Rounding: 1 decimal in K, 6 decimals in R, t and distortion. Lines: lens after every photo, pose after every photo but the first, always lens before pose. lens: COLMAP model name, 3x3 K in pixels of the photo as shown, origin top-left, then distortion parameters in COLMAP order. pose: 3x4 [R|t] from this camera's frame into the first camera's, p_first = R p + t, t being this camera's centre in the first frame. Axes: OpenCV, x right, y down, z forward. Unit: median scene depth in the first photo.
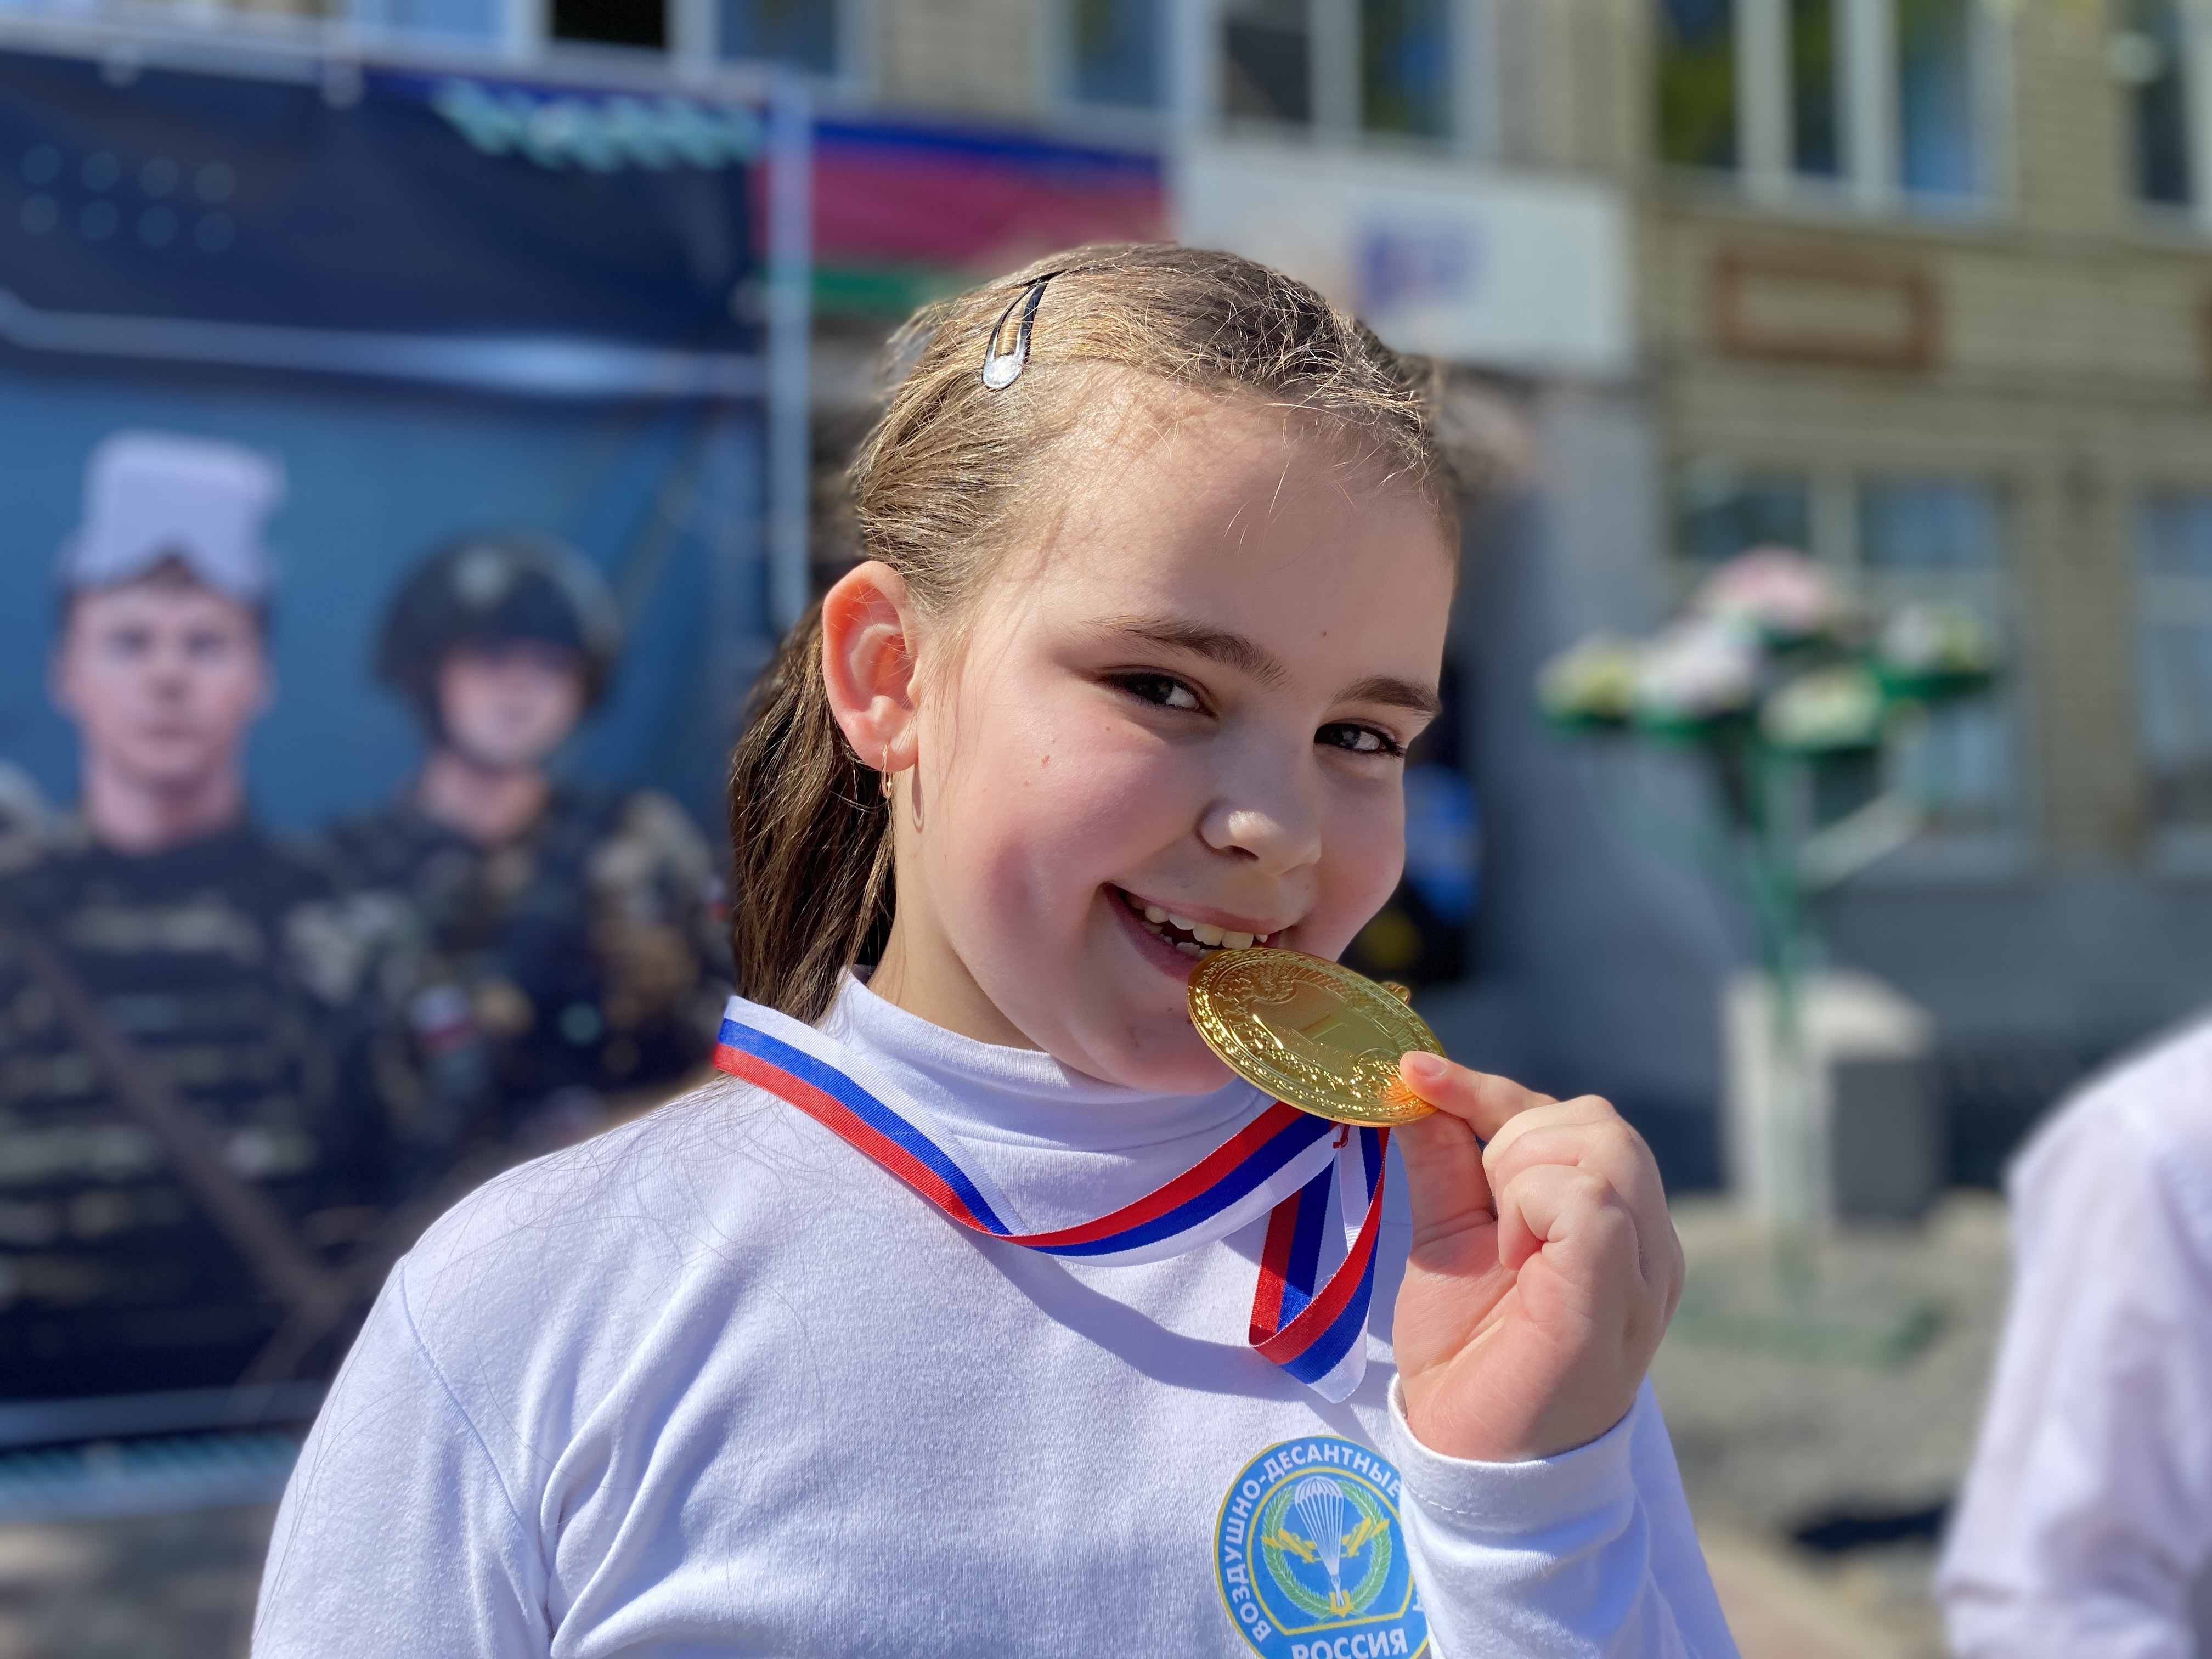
lens RADIAL K [[1793.7, 0, 1106.0], [0, 1793.7, 829.5], [0, 0, 1]] dist [0.006510, 0.003221]
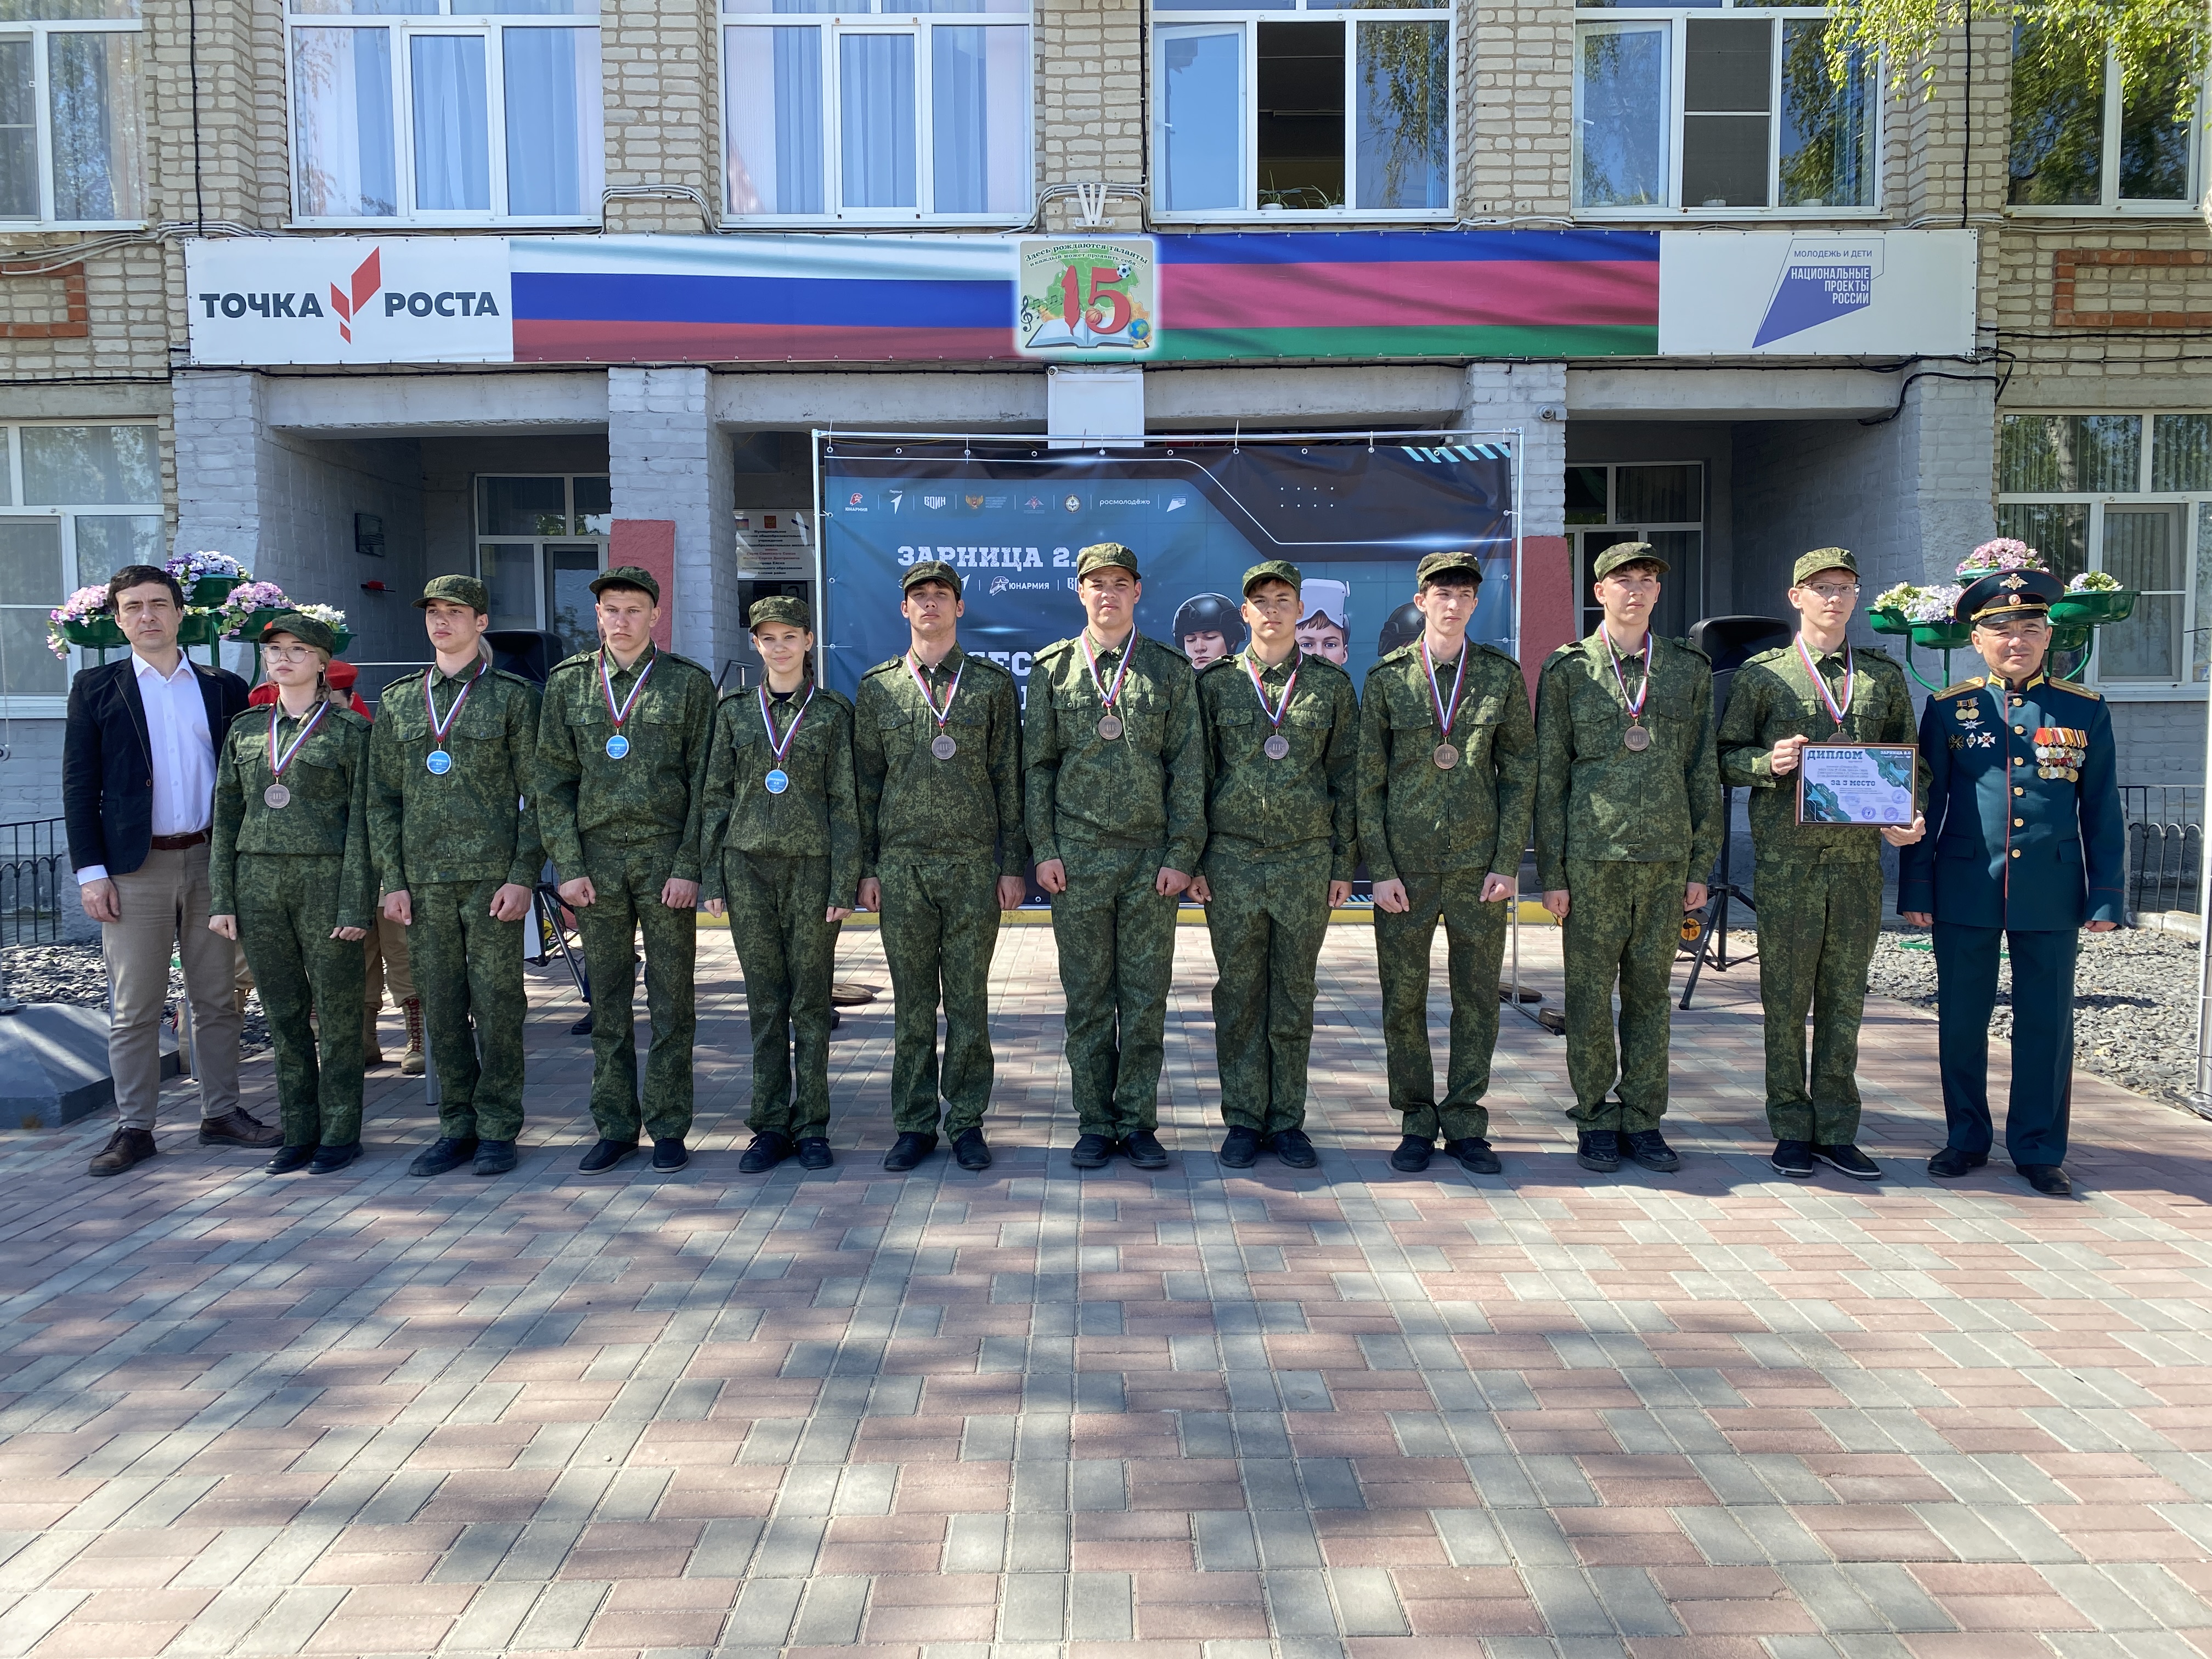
lens RADIAL K [[1728.6, 0, 1100.6], [0, 1728.6, 820.4], [0, 0, 1]] dist [0.023367, -0.008642]
pose [[0.965954, 0.017478, -0.258122, -0.060302], [0.011595, 0.993788, 0.110683, -0.074405], [0.258453, -0.109907, 0.959751, -1.100314]]
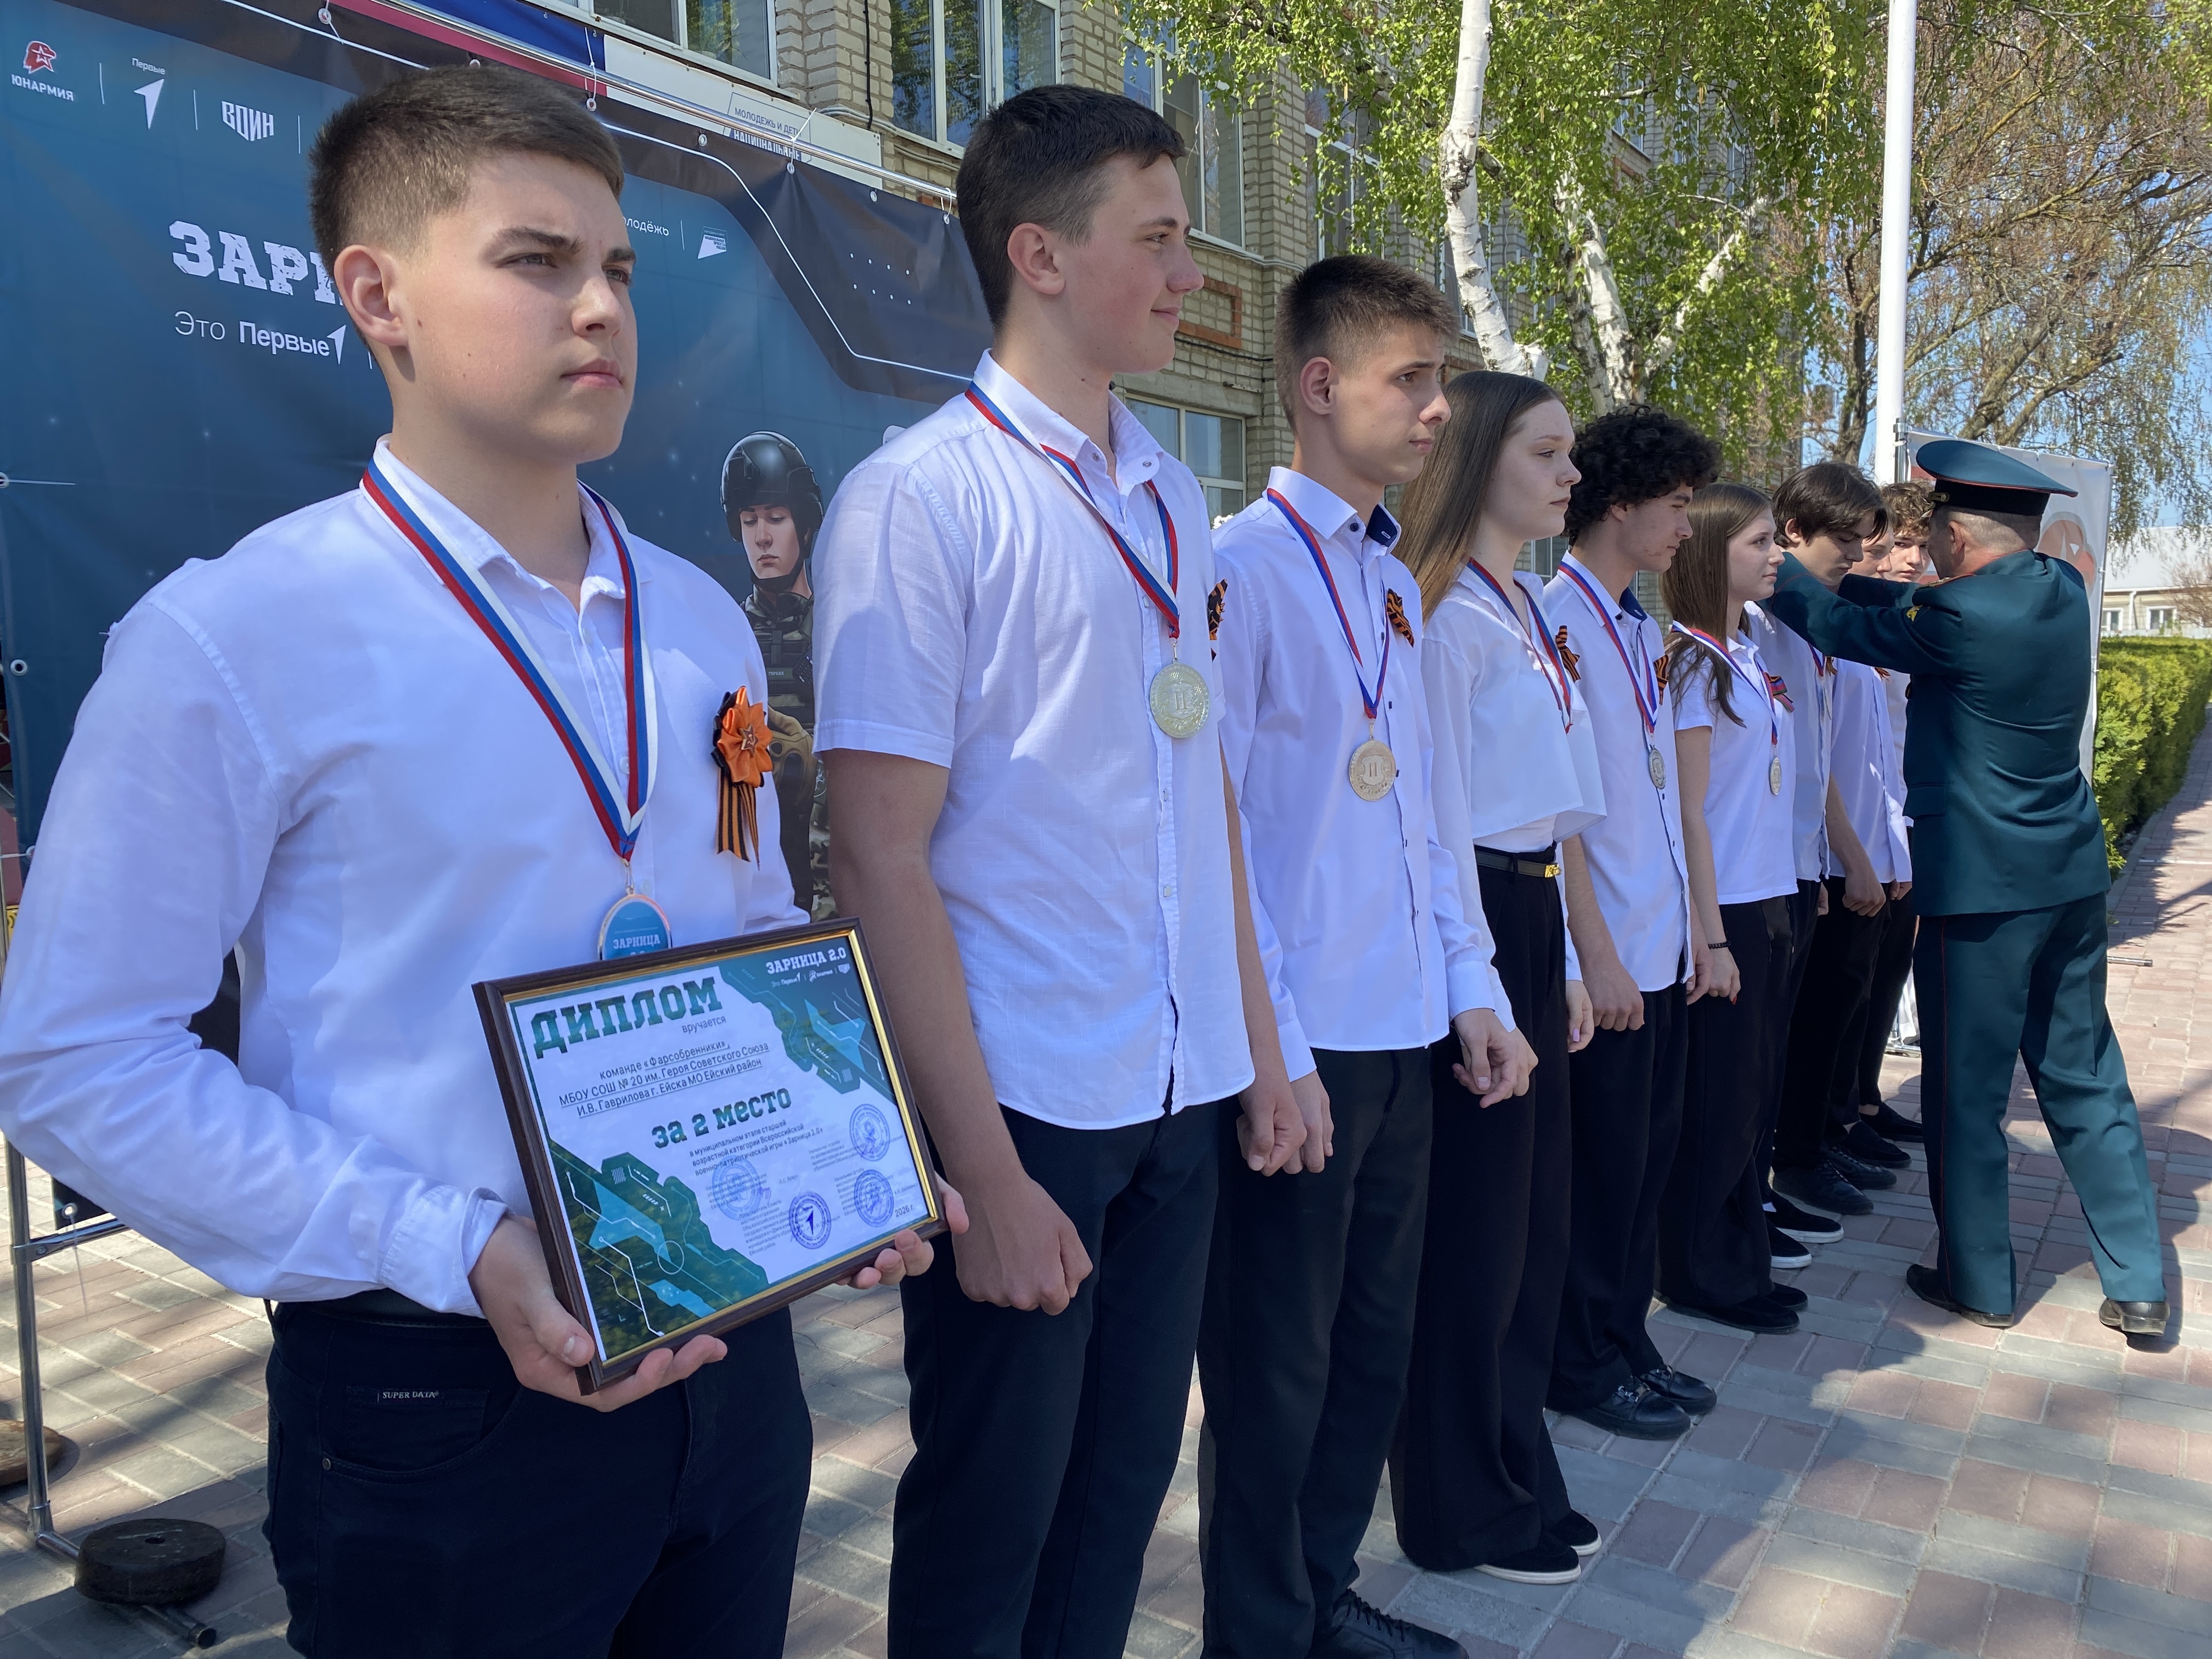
lens RADIAL K [[1733.0, 0, 1106.0], [0, 1733.0, 829.5], [0, 0, 1]] dist [-0.042260, 0.095393]
pose [[0.764936, -0.072455, 0.640018, -0.816311], [-0.016417, 0.991137, 0.131826, -0.026452], [-0.643897, -0.111346, 0.756967, -0.254480]]
